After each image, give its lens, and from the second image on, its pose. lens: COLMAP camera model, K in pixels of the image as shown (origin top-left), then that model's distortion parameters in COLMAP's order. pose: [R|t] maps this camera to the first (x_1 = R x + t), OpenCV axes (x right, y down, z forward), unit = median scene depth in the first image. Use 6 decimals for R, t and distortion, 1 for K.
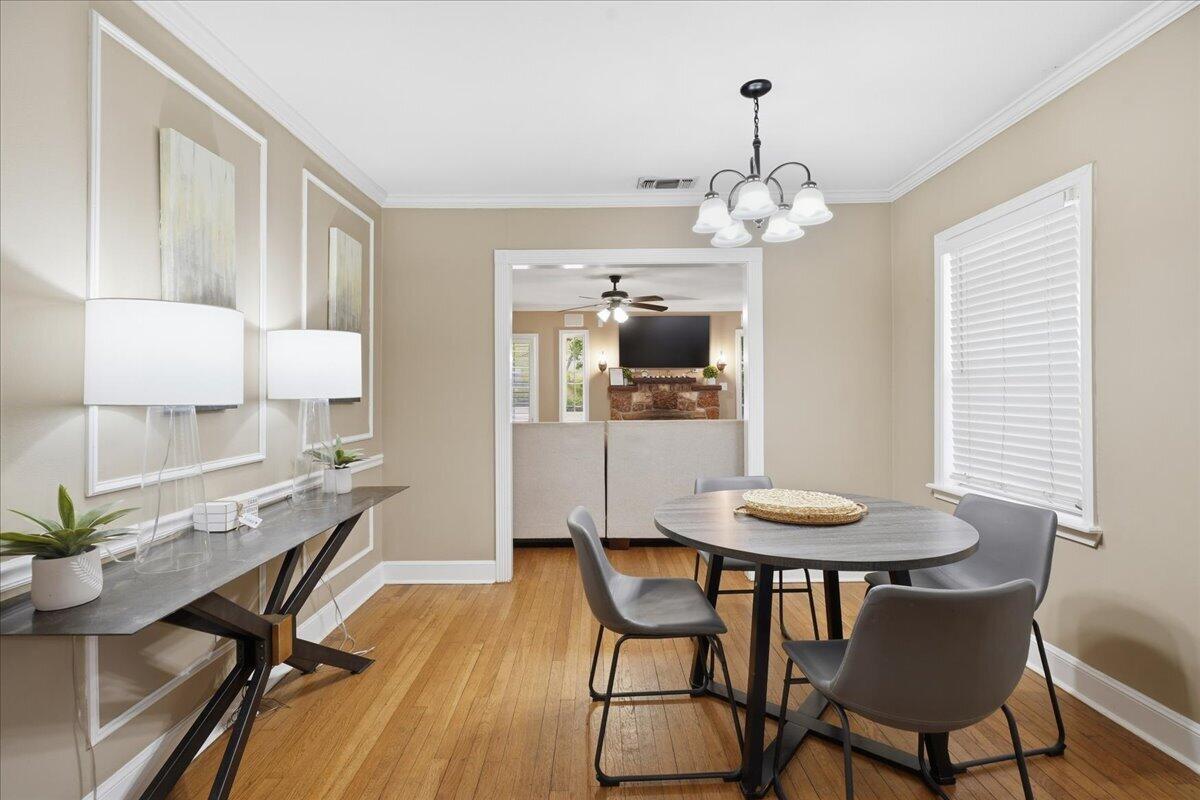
lens RADIAL K [[553.4, 0, 596.6], [0, 553.4, 394.1], [0, 0, 1]] dist [-0.000406, 0.000166]
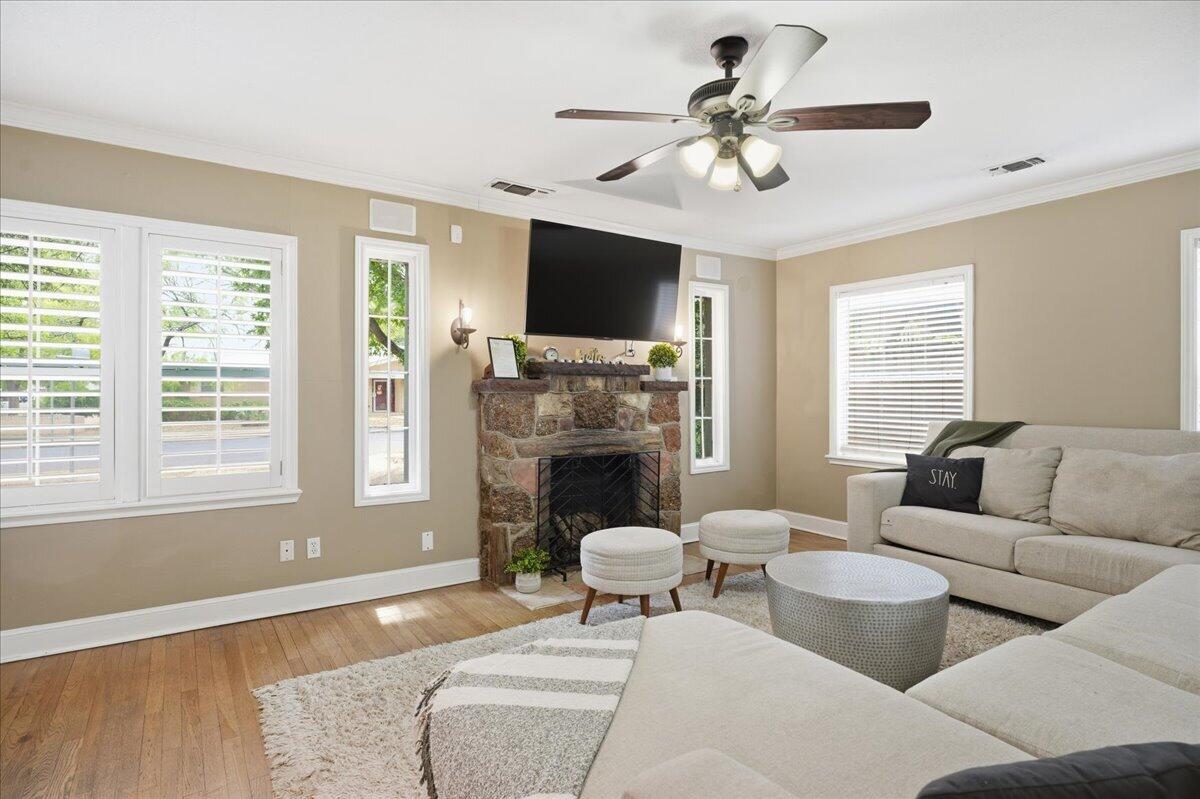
lens RADIAL K [[620.4, 0, 600.0], [0, 620.4, 399.5], [0, 0, 1]] dist [-0.004218, -0.000411]
pose [[0.828052, -0.001584, 0.560649, -0.176383], [-0.005714, 0.999920, 0.011263, -0.004500], [-0.560622, -0.012530, 0.827977, 0.548615]]
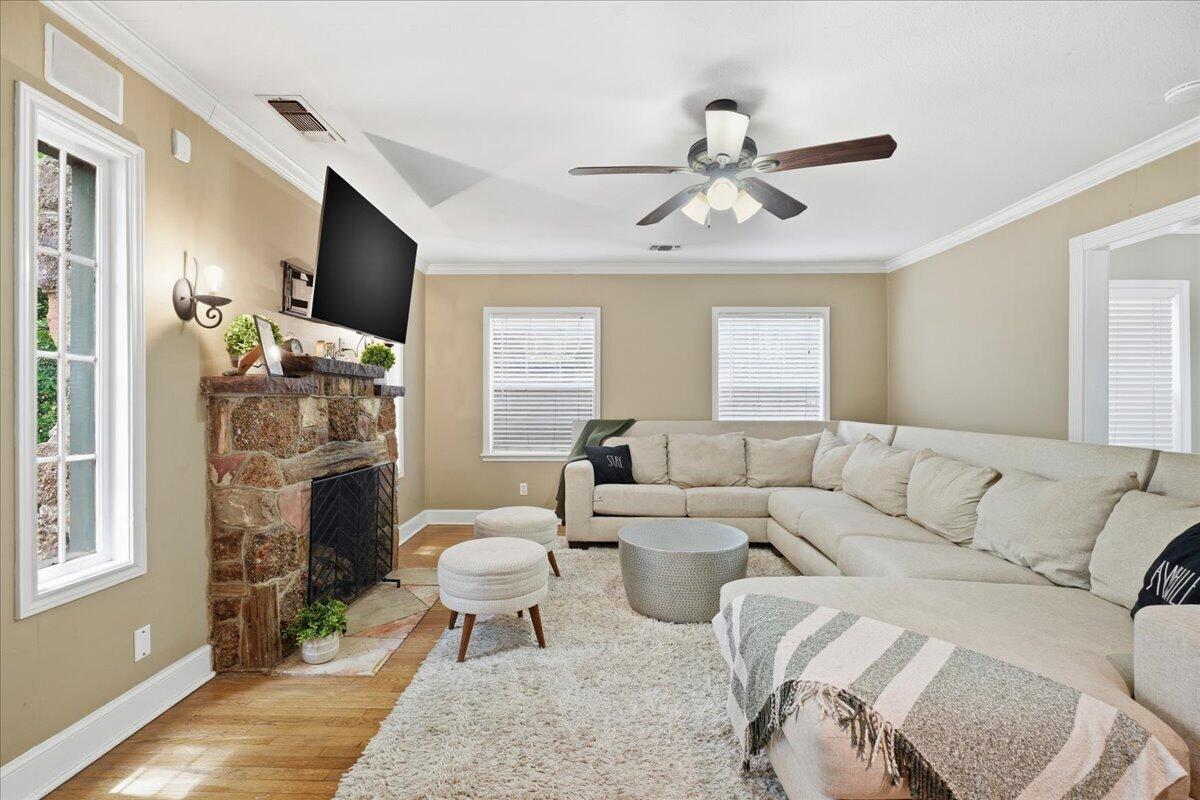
lens RADIAL K [[547.8, 0, 590.0], [0, 547.8, 404.7], [0, 0, 1]] dist [0.000442, 0.000258]
pose [[0.016426, 0.000389, 0.999865, -0.270541], [-0.003415, 0.999994, -0.000332, 0.000446], [-0.999859, -0.003409, 0.016427, 0.813226]]
